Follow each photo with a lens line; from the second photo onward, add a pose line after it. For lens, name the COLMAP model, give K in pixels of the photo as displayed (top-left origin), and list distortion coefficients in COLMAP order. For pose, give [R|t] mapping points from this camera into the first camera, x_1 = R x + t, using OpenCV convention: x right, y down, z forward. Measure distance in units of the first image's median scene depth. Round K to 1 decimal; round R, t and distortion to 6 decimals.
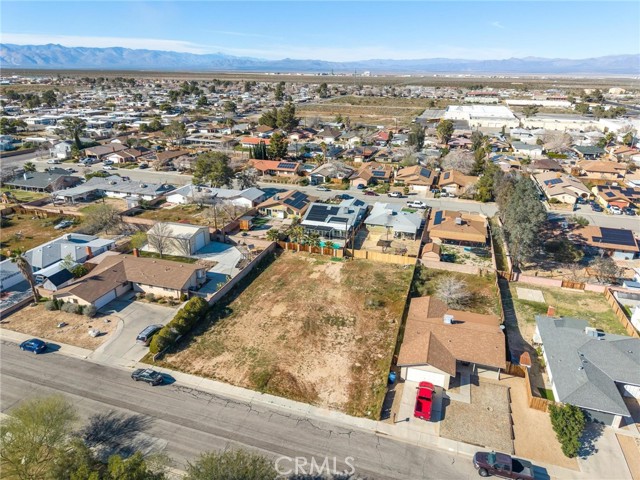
lens RADIAL K [[427.2, 0, 317.2], [0, 427.2, 232.4], [0, 0, 1]] dist [0.058854, -0.076877]
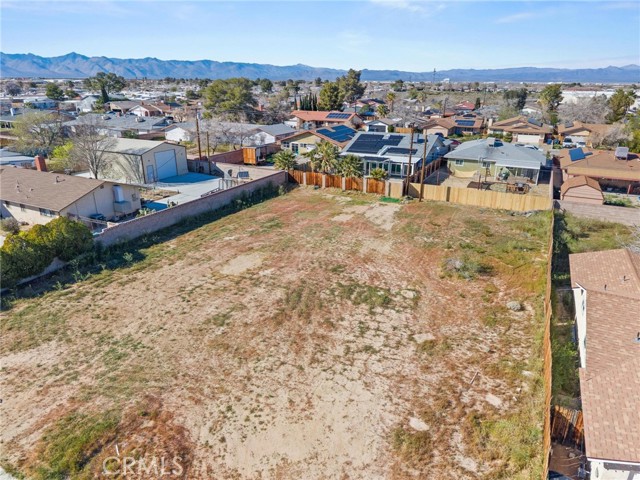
lens RADIAL K [[427.2, 0, 317.2], [0, 427.2, 232.4], [0, 0, 1]] dist [0.058854, -0.076877]
pose [[0.985936, 0.052618, -0.158626, 0.040191], [-0.056221, 0.998251, -0.018306, 0.112478], [0.157385, 0.026967, 0.987169, 0.420898]]
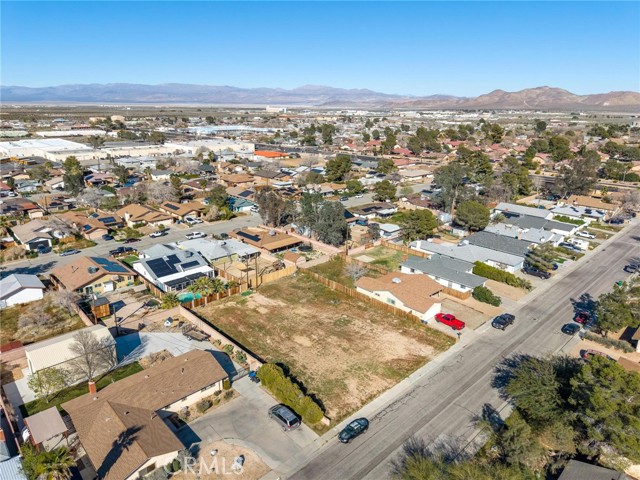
lens RADIAL K [[427.2, 0, 317.2], [0, 427.2, 232.4], [0, 0, 1]] dist [0.058854, -0.076877]
pose [[0.482547, -0.257982, 0.837015, -0.655227], [0.306103, 0.945050, 0.114809, -0.133519], [-0.820640, 0.200812, 0.535000, 0.260379]]
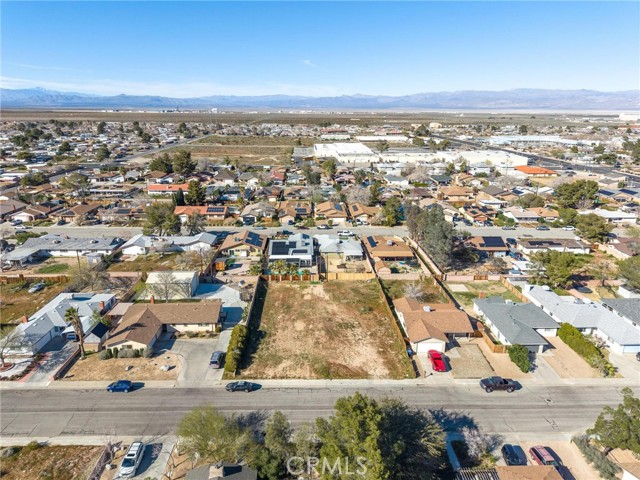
lens RADIAL K [[429.7, 0, 315.9], [0, 429.7, 238.9], [0, 0, 1]] dist [0.062399, -0.082664]
pose [[0.943731, -0.101762, 0.314669, -0.310382], [0.121179, 0.991711, -0.042716, -0.009461], [-0.307714, 0.078444, 0.948240, -0.180562]]
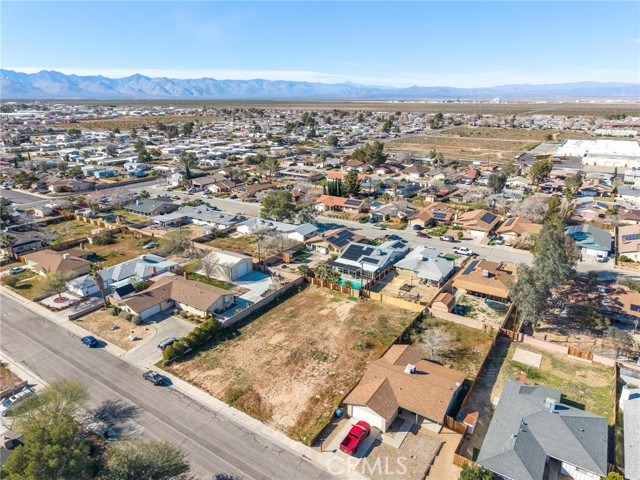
lens RADIAL K [[427.2, 0, 317.2], [0, 427.2, 232.4], [0, 0, 1]] dist [0.058854, -0.076877]
pose [[0.961991, 0.070102, -0.263930, 0.220349], [-0.084873, 0.995376, -0.044973, -0.045096], [0.259557, 0.065664, 0.963493, -0.078396]]
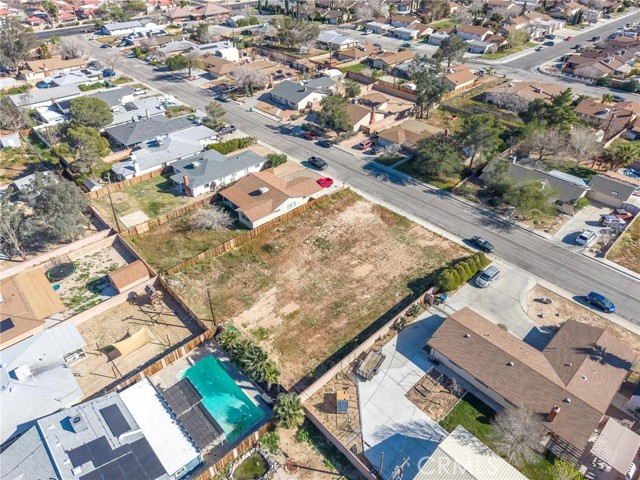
lens RADIAL K [[427.2, 0, 317.2], [0, 427.2, 232.4], [0, 0, 1]] dist [0.058854, -0.076877]
pose [[-0.872827, -0.297984, 0.386495, -0.260689], [0.161408, 0.571122, 0.804840, -0.501928], [-0.460566, 0.764869, -0.450393, 1.051569]]
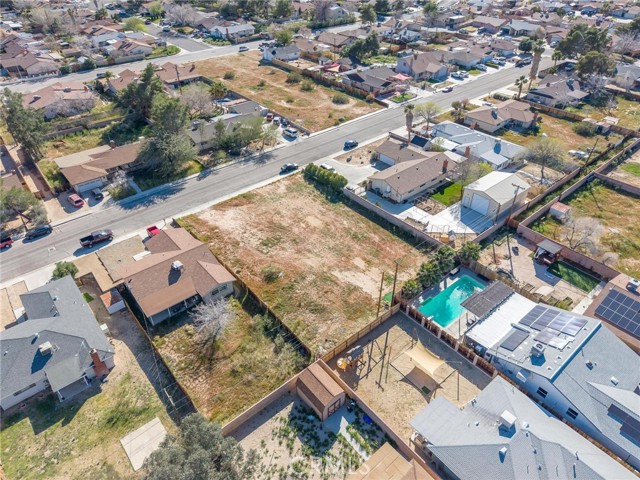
lens RADIAL K [[427.2, 0, 317.2], [0, 427.2, 232.4], [0, 0, 1]] dist [0.058854, -0.076877]
pose [[-0.537714, 0.493349, -0.683718, 0.516923], [-0.300381, 0.645624, 0.702098, -0.446089], [0.787804, 0.582904, -0.198968, 0.922524]]
